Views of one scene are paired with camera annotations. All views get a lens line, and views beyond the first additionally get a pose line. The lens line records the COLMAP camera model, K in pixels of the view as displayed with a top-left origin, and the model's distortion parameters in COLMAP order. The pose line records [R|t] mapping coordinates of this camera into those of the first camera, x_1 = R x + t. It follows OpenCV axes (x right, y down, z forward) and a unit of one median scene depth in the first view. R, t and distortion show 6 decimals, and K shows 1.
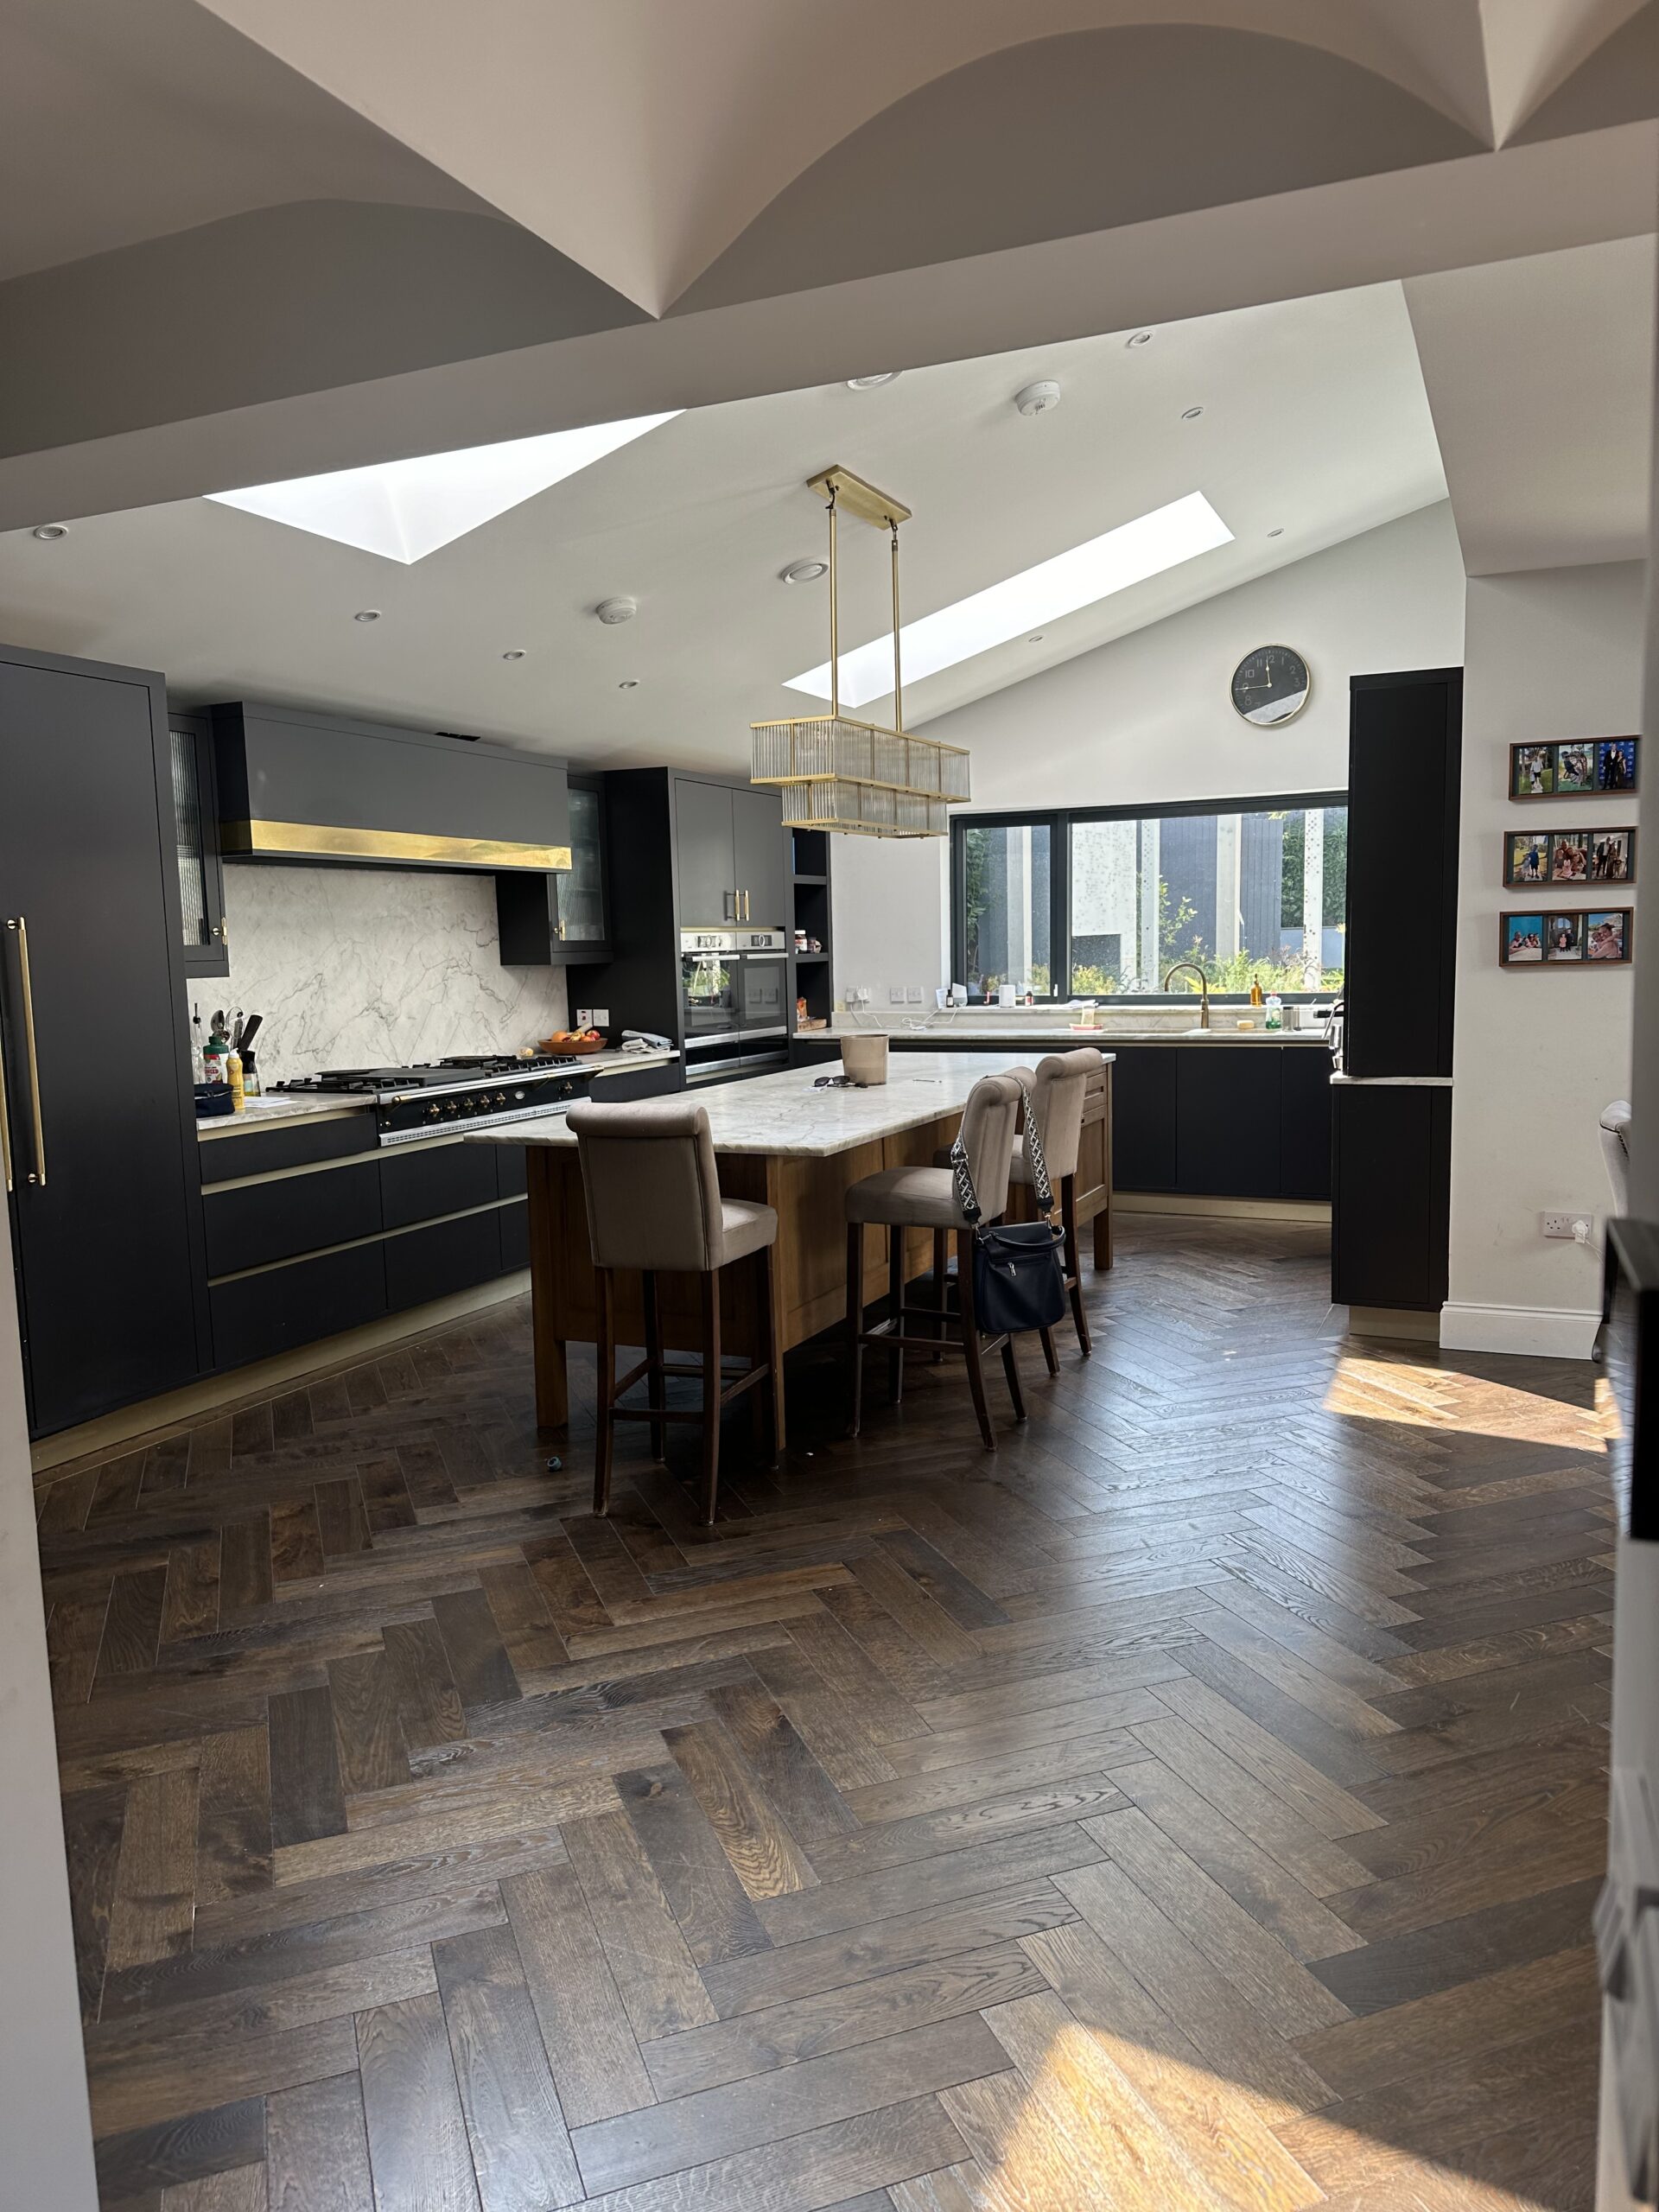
lens RADIAL K [[1536.7, 0, 844.5], [0, 1536.7, 1116.6], [0, 0, 1]] dist [0.143066, -0.212932]
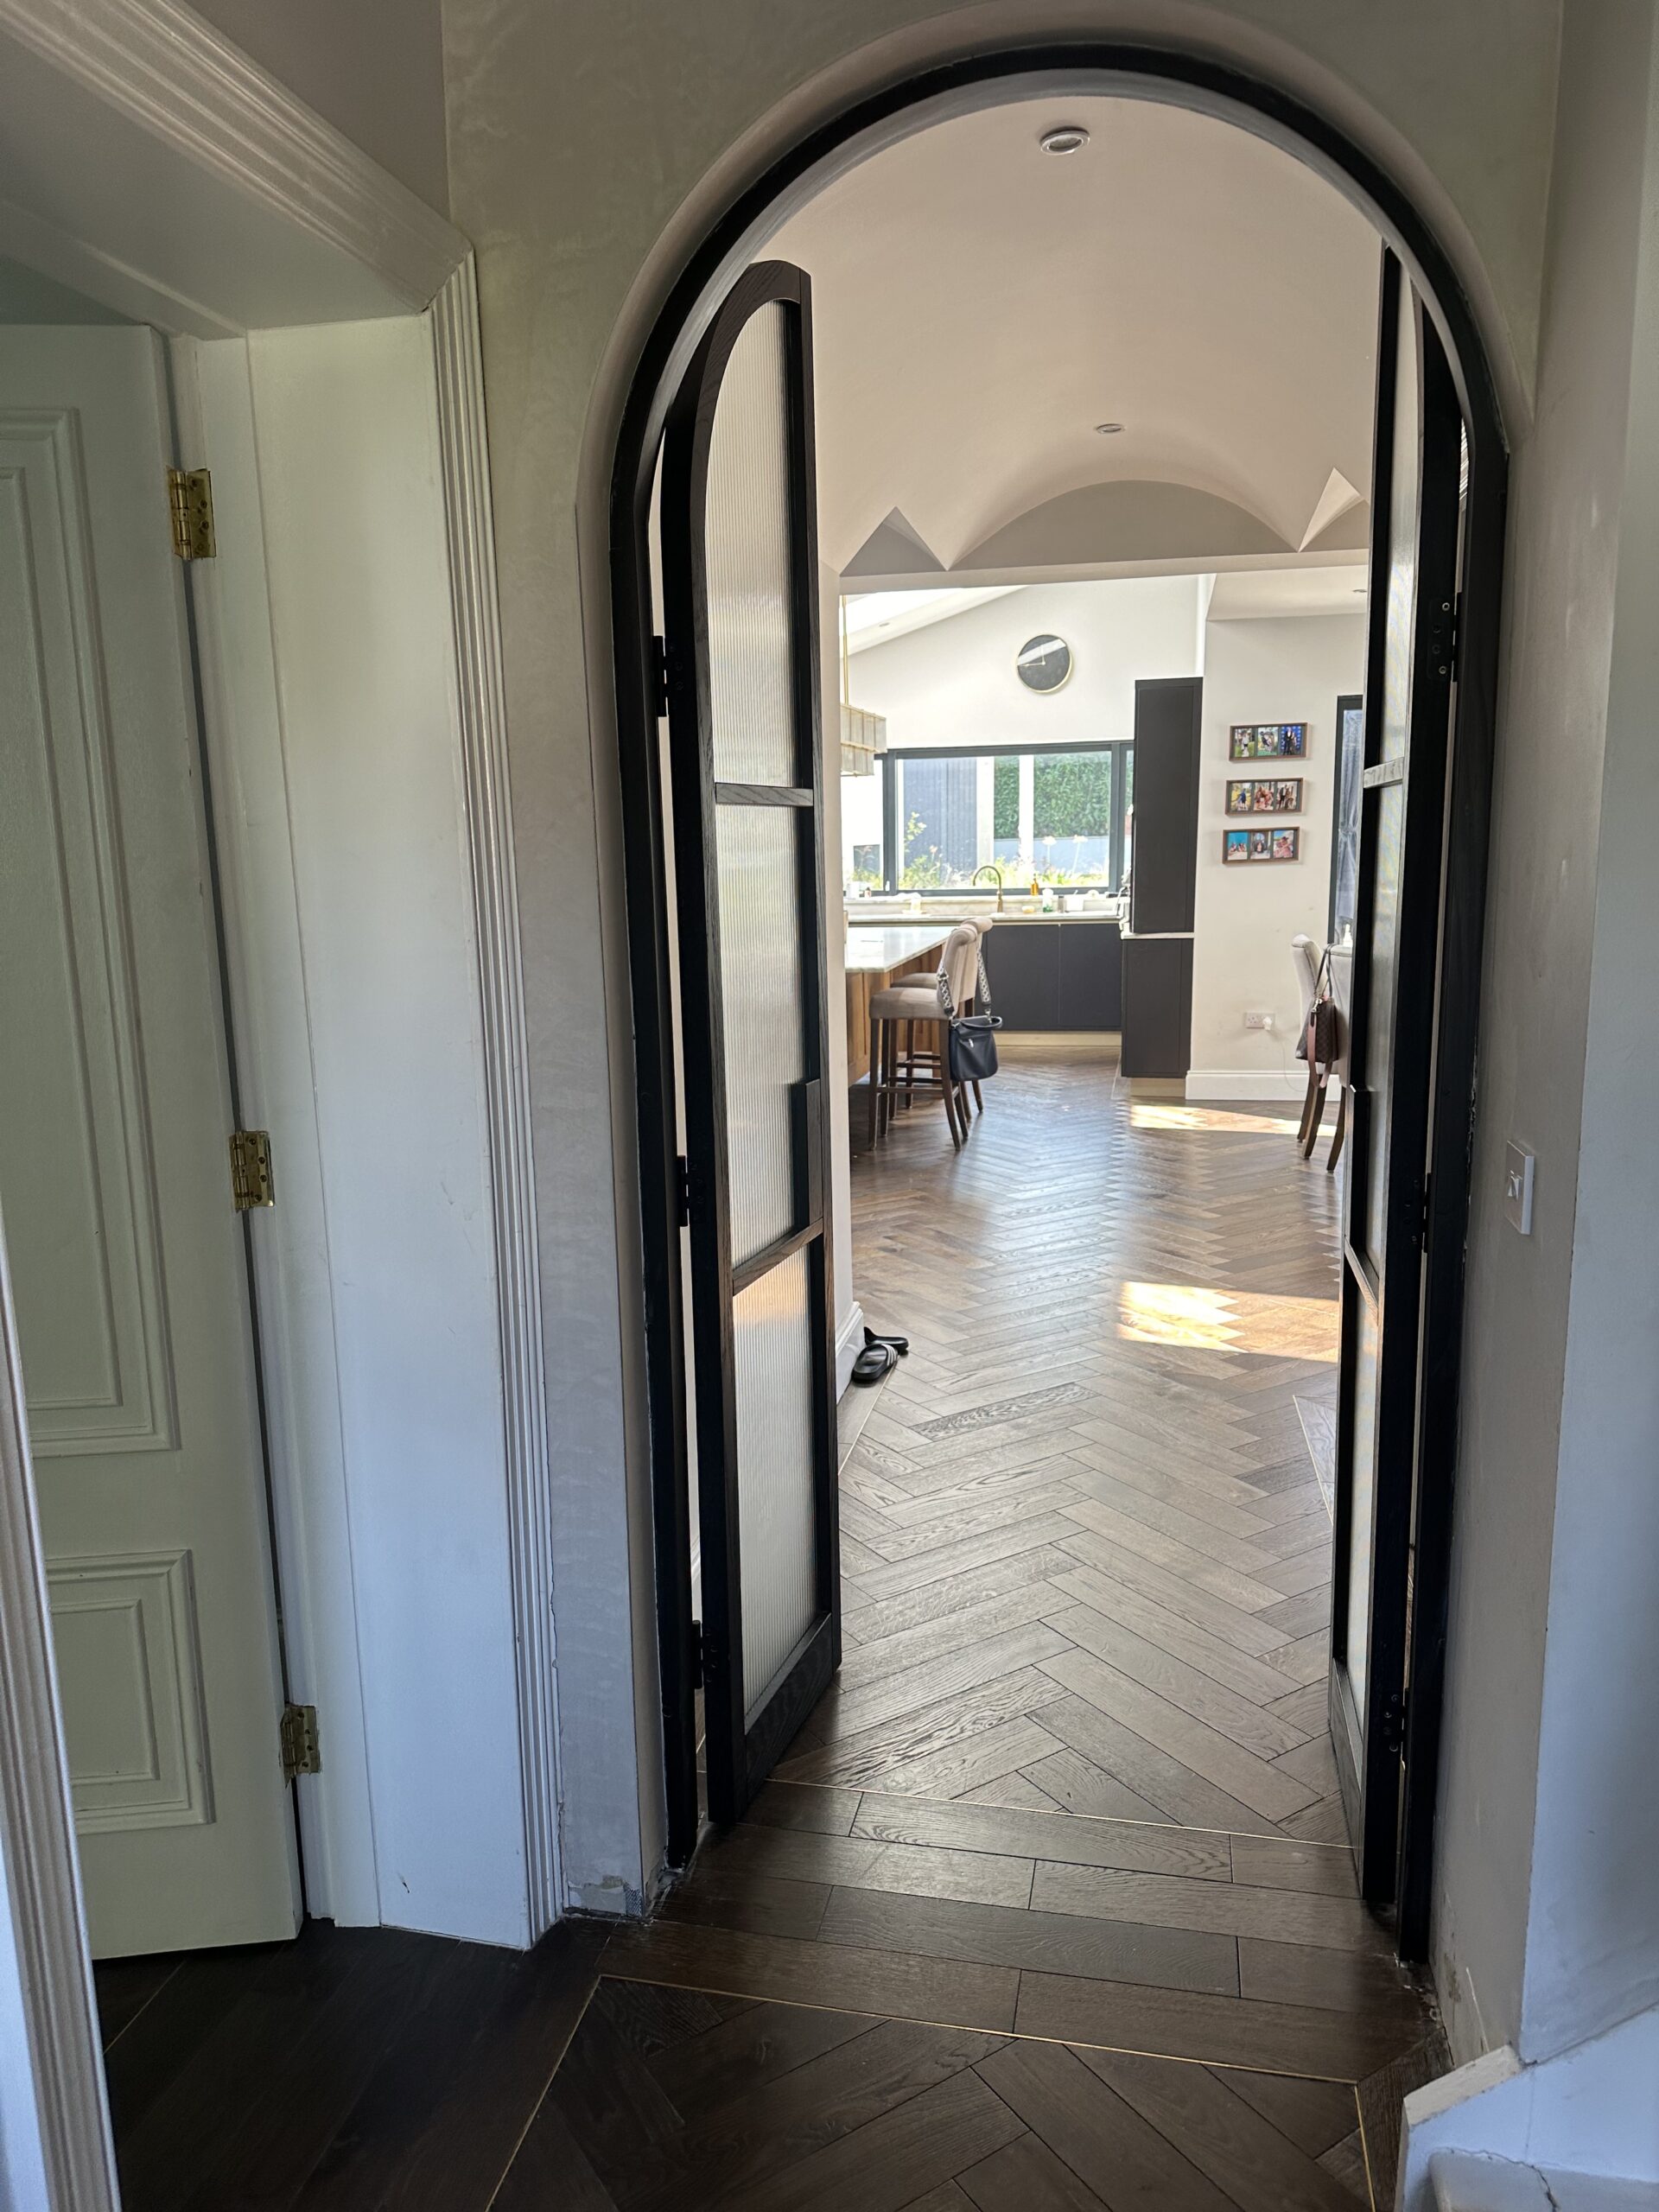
lens RADIAL K [[1514.1, 0, 829.5], [0, 1514.1, 1106.0], [0, 0, 1]] dist [0.159131, -0.000148]
pose [[0.979143, -0.032258, 0.200594, -0.320935], [0.021595, 0.998246, 0.055120, 0.061299], [-0.202020, -0.049639, 0.978123, -0.512333]]
